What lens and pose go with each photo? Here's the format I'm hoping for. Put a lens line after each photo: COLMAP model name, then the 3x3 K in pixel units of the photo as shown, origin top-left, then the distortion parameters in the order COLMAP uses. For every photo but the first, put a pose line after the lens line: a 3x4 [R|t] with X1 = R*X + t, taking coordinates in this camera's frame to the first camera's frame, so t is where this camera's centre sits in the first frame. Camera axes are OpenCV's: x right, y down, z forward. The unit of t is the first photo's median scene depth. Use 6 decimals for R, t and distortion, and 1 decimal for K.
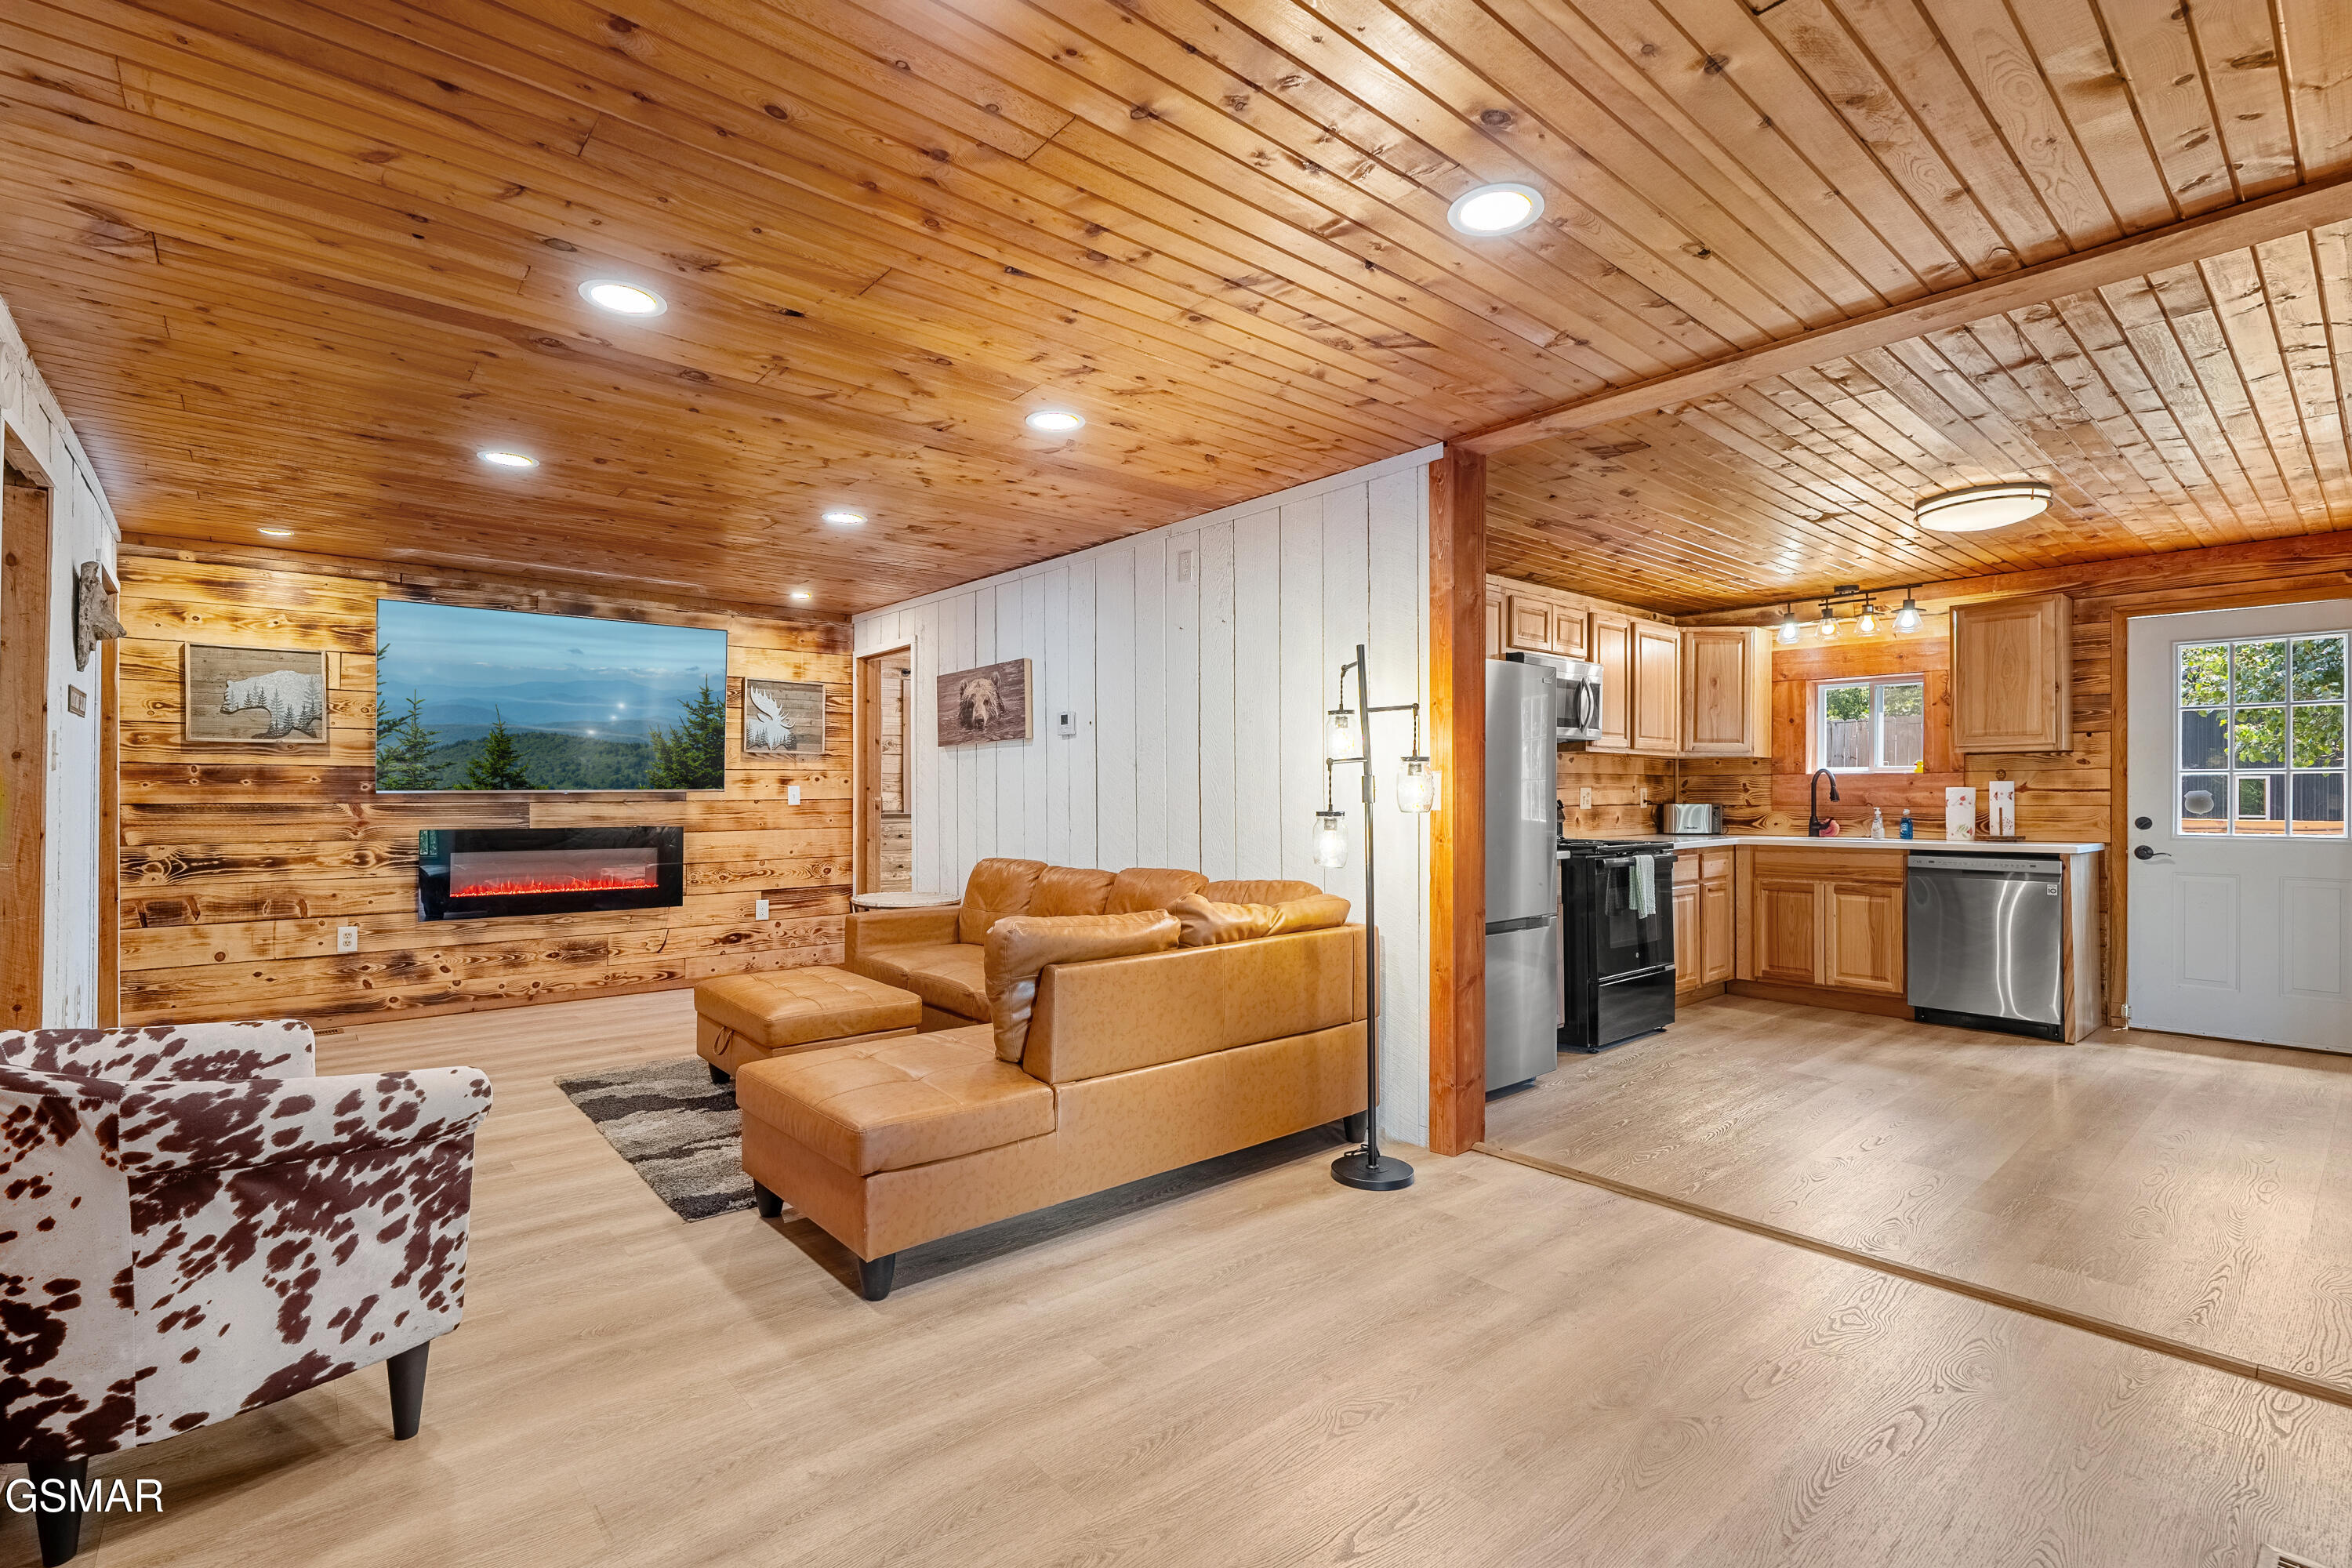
lens RADIAL K [[1076.4, 0, 1167.8], [0, 1076.4, 795.3], [0, 0, 1]] dist [-0.004010, 0.000394]
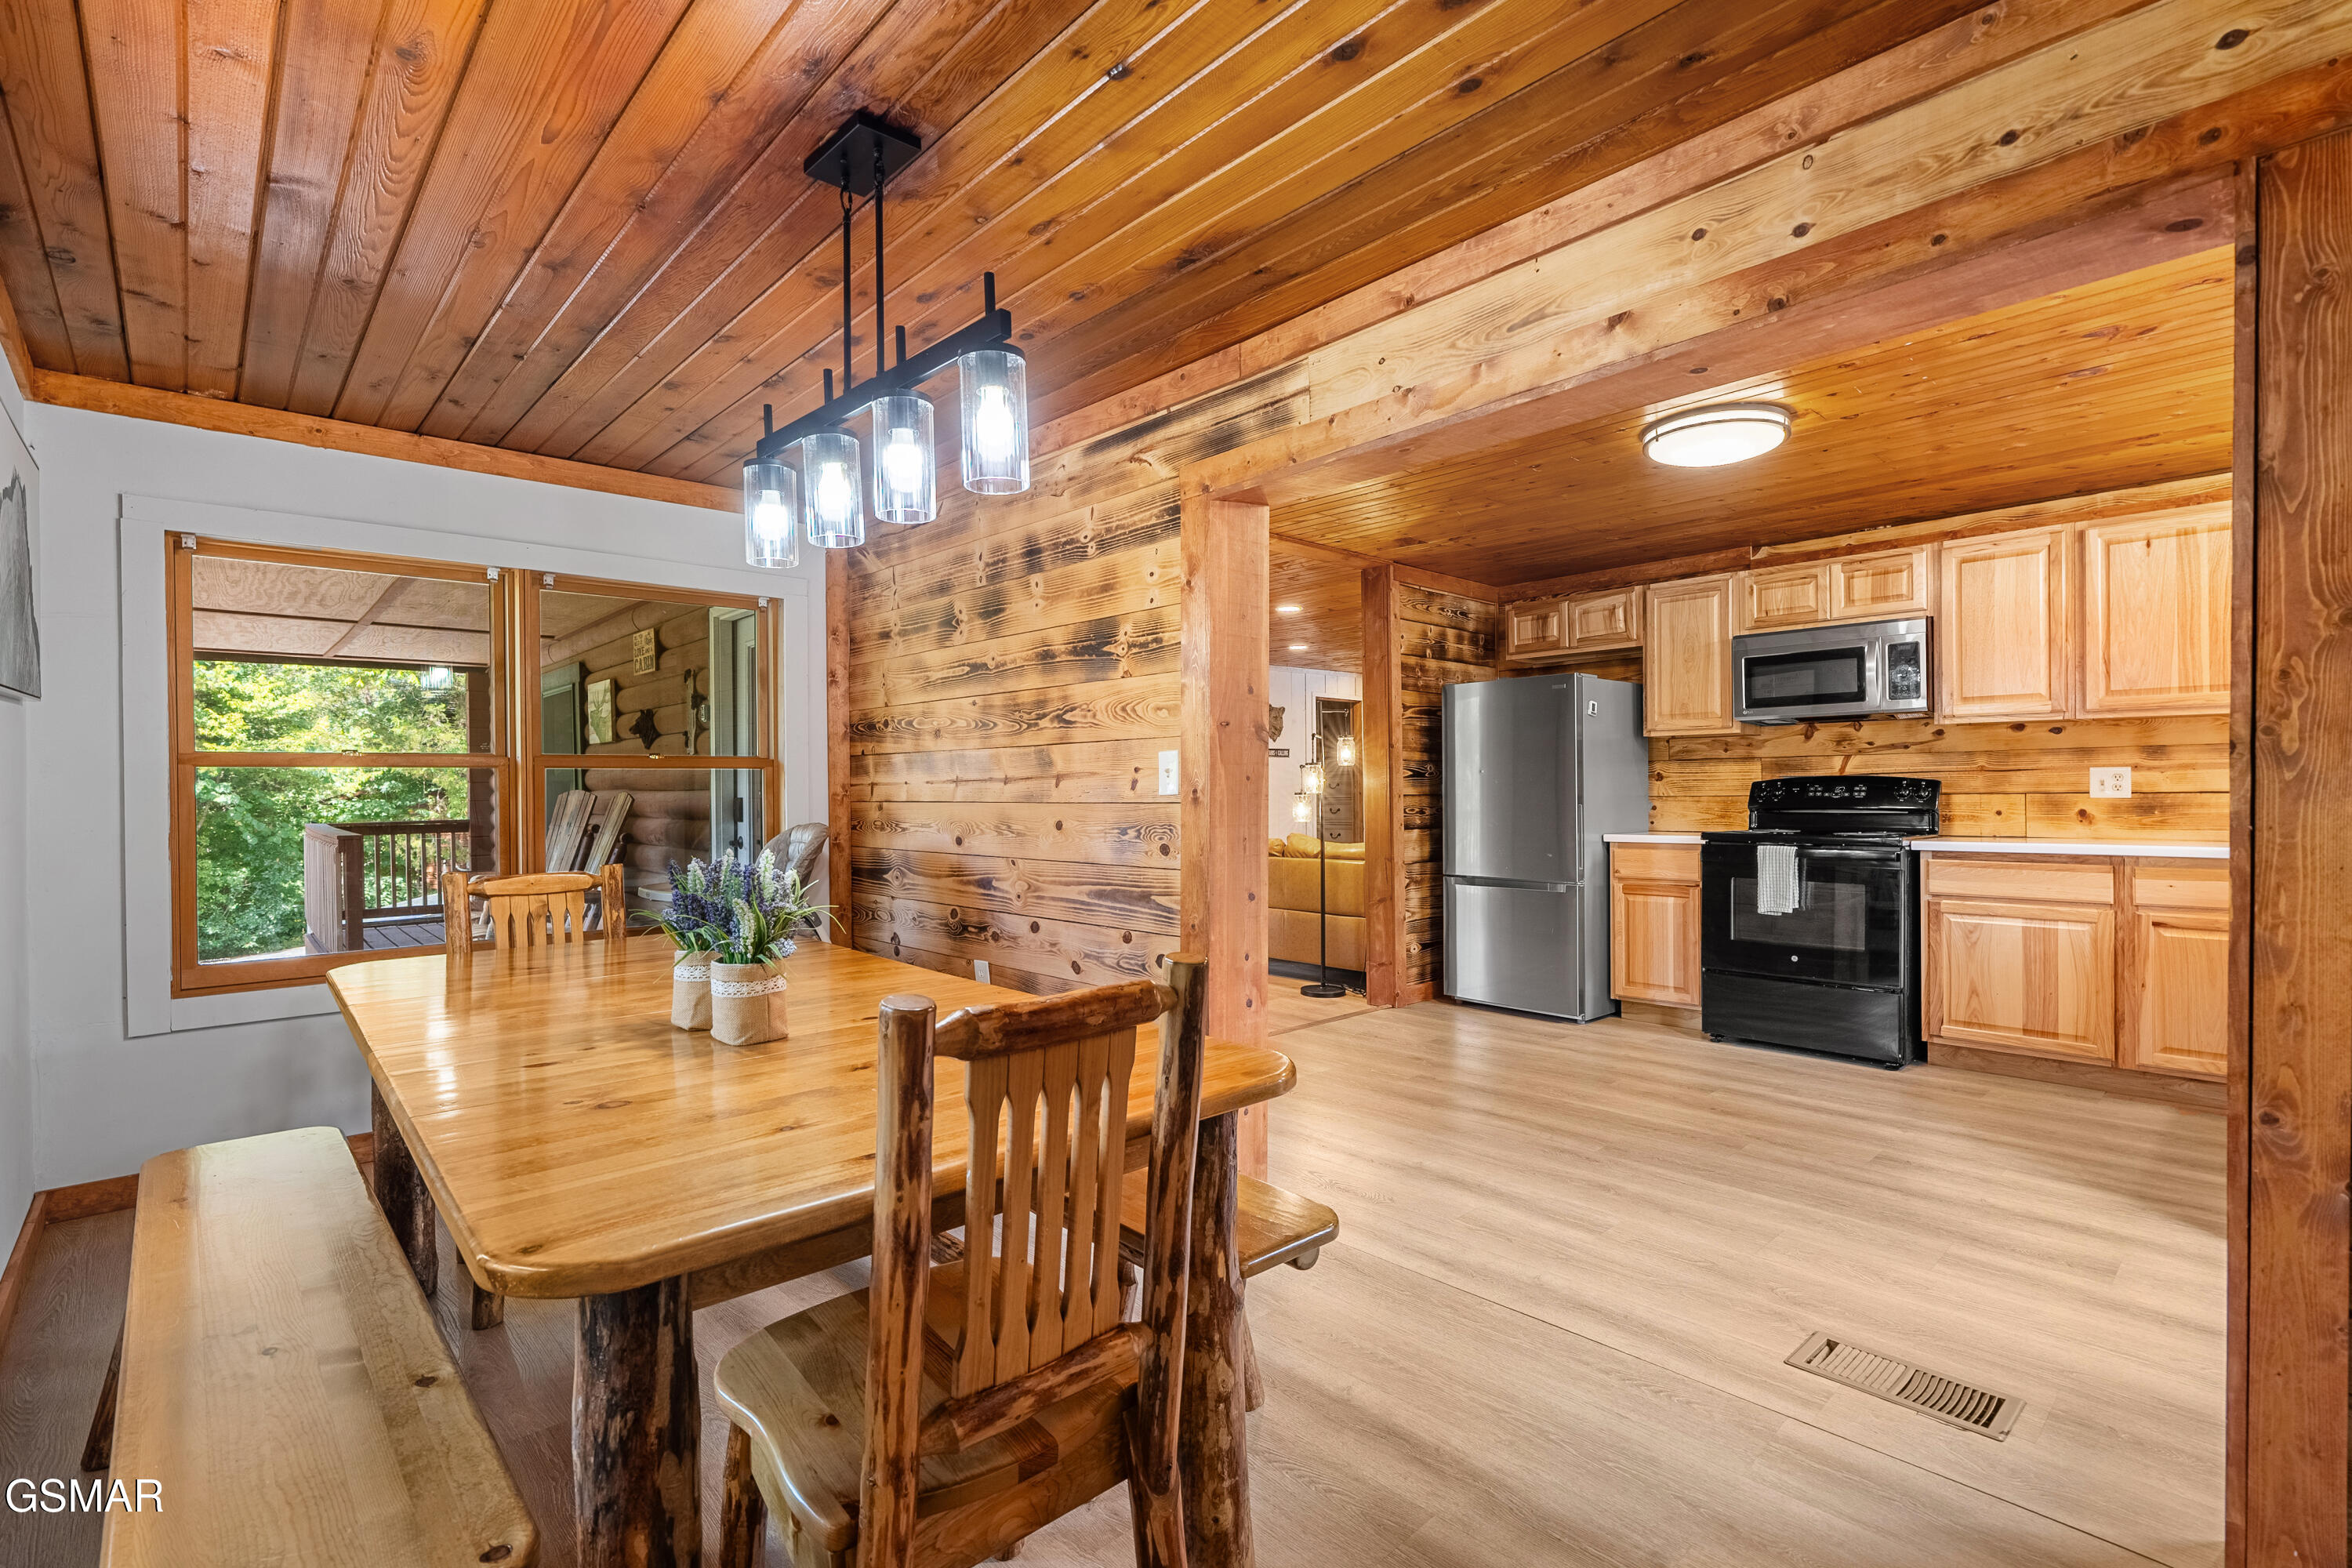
lens RADIAL K [[1076.4, 0, 1163.5], [0, 1076.4, 787.6], [0, 0, 1]] dist [-0.004010, 0.000394]
pose [[0.029149, -0.001233, -0.999574, 1.239689], [0.004529, 0.999989, -0.001102, 0.004546], [0.999565, -0.004495, 0.029155, 0.420248]]
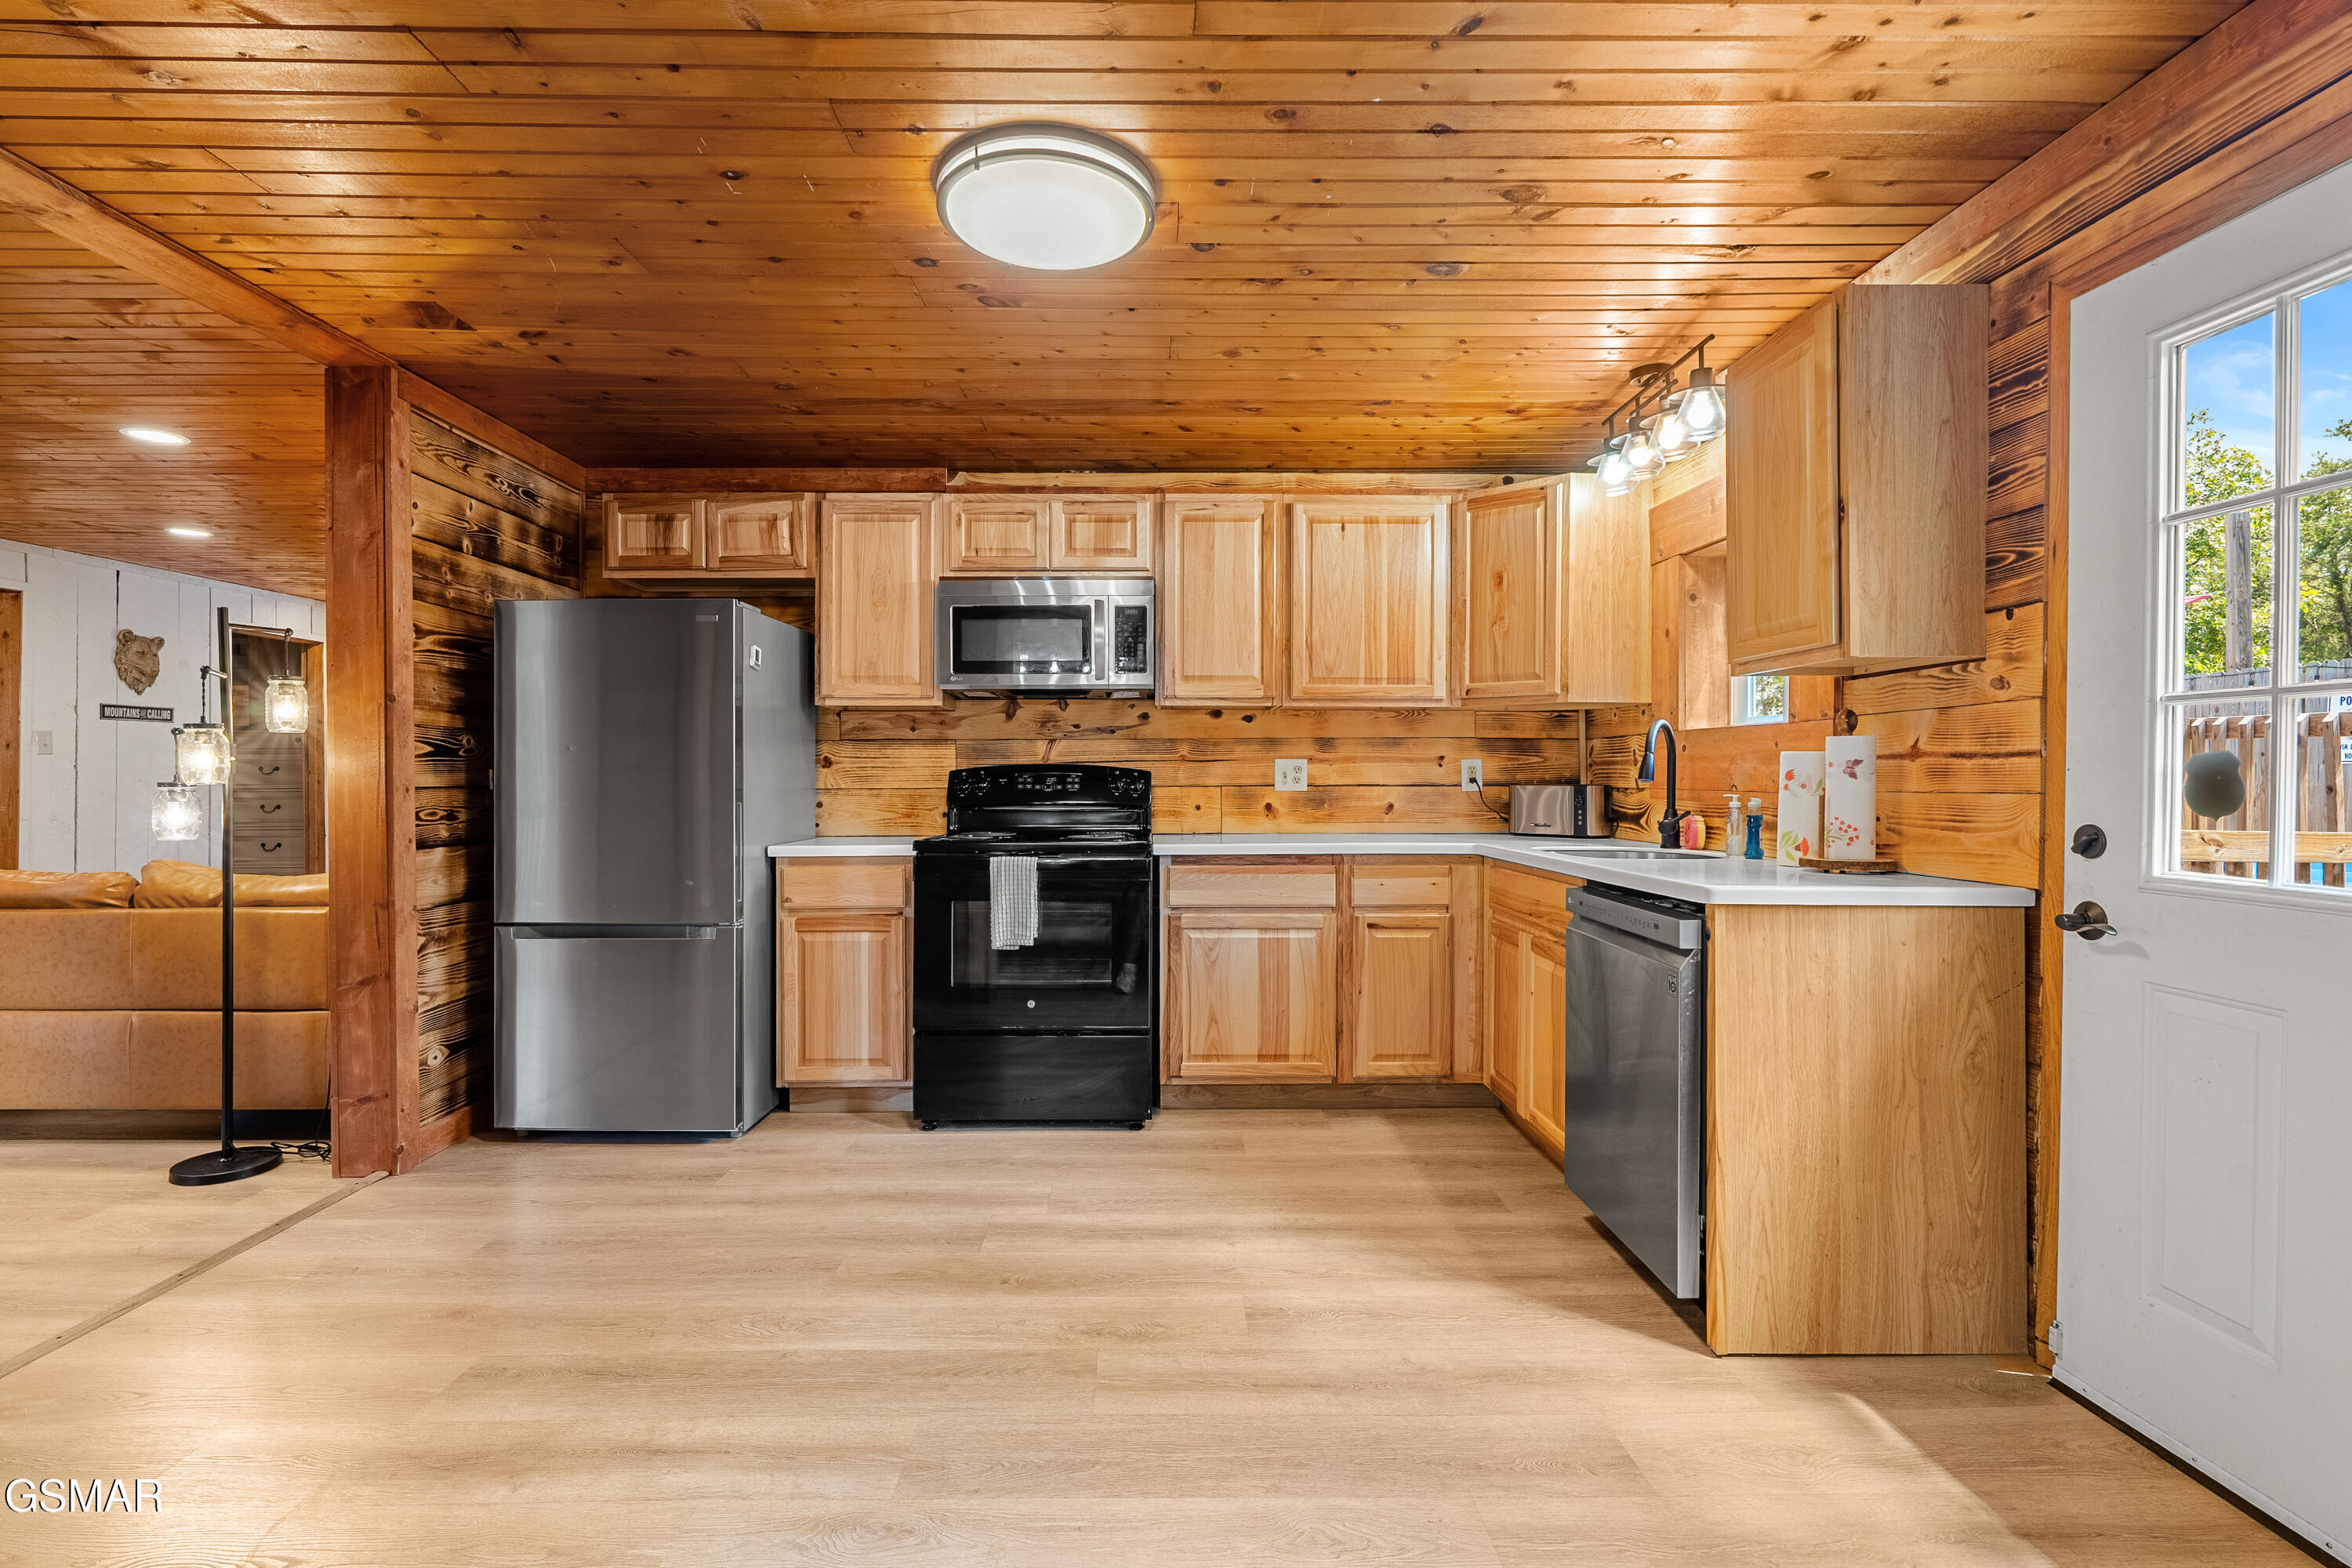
lens RADIAL K [[1076.4, 0, 1157.6], [0, 1076.4, 775.9], [0, 0, 1]] dist [-0.004010, 0.000394]
pose [[0.766218, 0.001966, -0.642578, 0.878431], [-0.002965, 0.999995, -0.000475, 0.004401], [0.642574, 0.002269, 0.766221, 0.497184]]
